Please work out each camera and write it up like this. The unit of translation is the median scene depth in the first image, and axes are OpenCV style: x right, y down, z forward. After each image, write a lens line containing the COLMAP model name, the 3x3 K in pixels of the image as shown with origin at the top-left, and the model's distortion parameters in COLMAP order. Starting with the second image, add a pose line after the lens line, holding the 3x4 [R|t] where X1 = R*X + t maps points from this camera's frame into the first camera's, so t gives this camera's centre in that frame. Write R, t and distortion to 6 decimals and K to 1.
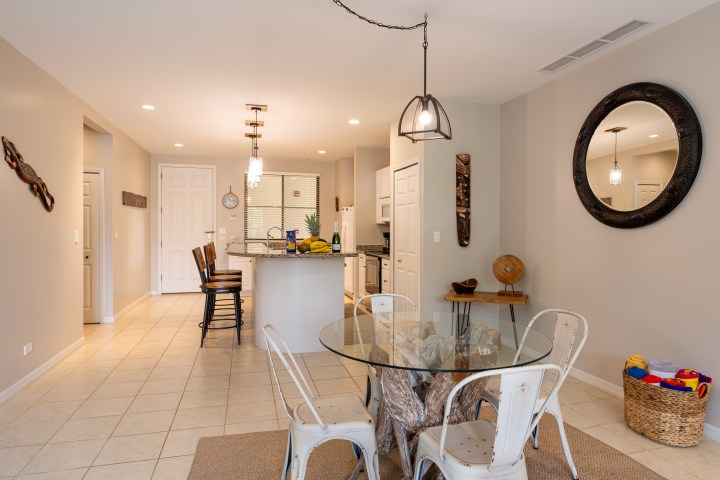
lens RADIAL K [[385.6, 0, 363.8], [0, 385.6, 235.9], [0, 0, 1]] dist [0.008708, 0.000339]
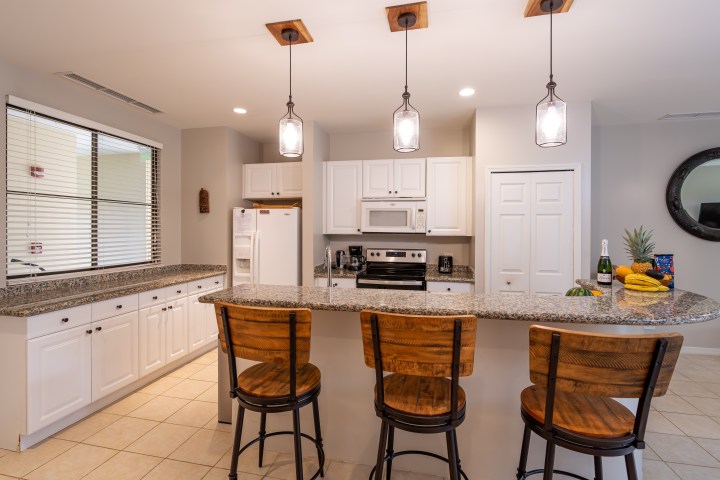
lens RADIAL K [[336.9, 0, 357.1], [0, 336.9, 235.3], [0, 0, 1]] dist [-0.003526, -0.001169]
pose [[0.516295, -0.015320, 0.856274, -0.426915], [0.020717, 0.999771, 0.005396, -0.028711], [-0.856160, 0.014954, 0.516494, 0.563227]]
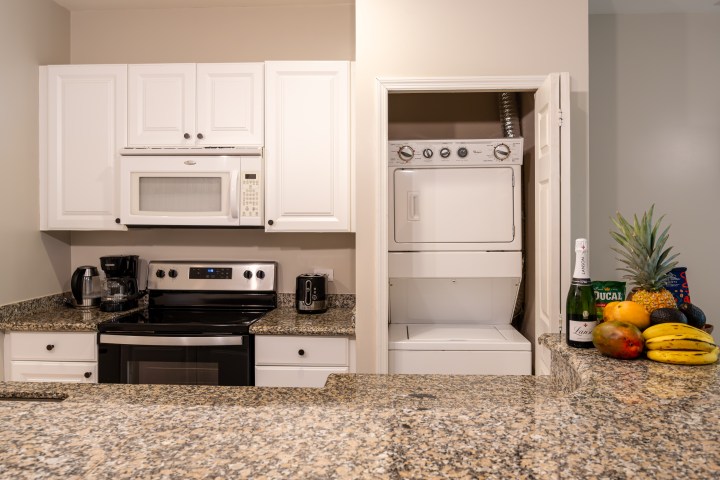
lens RADIAL K [[588.1, 0, 359.5], [0, 588.1, 219.0], [0, 0, 1]] dist [0.002223, 0.001256]
pose [[0.378406, 0.001418, 0.925639, -0.282520], [0.027538, 0.999539, -0.012789, -0.025095], [-0.925230, 0.030330, 0.378192, 0.522010]]
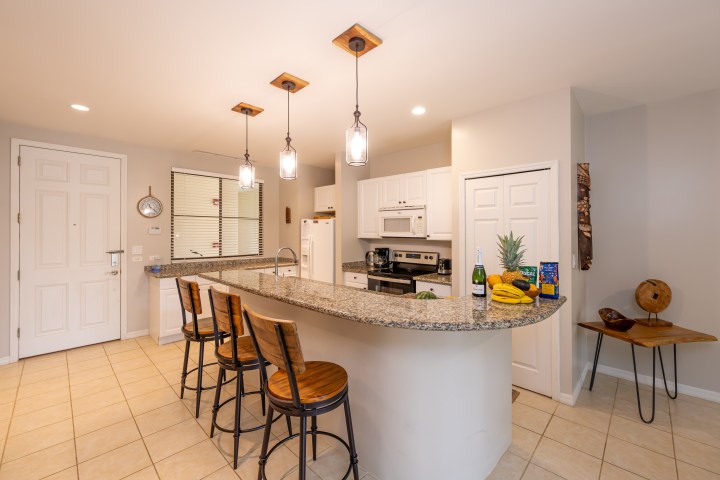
lens RADIAL K [[295.0, 0, 353.5], [0, 295.0, 237.2], [0, 0, 1]] dist [0.001733, -0.000084]
pose [[0.887294, -0.008589, 0.461124, -0.268811], [0.014081, 0.999865, -0.008471, -0.025440], [-0.460989, 0.014010, 0.887295, 0.348427]]
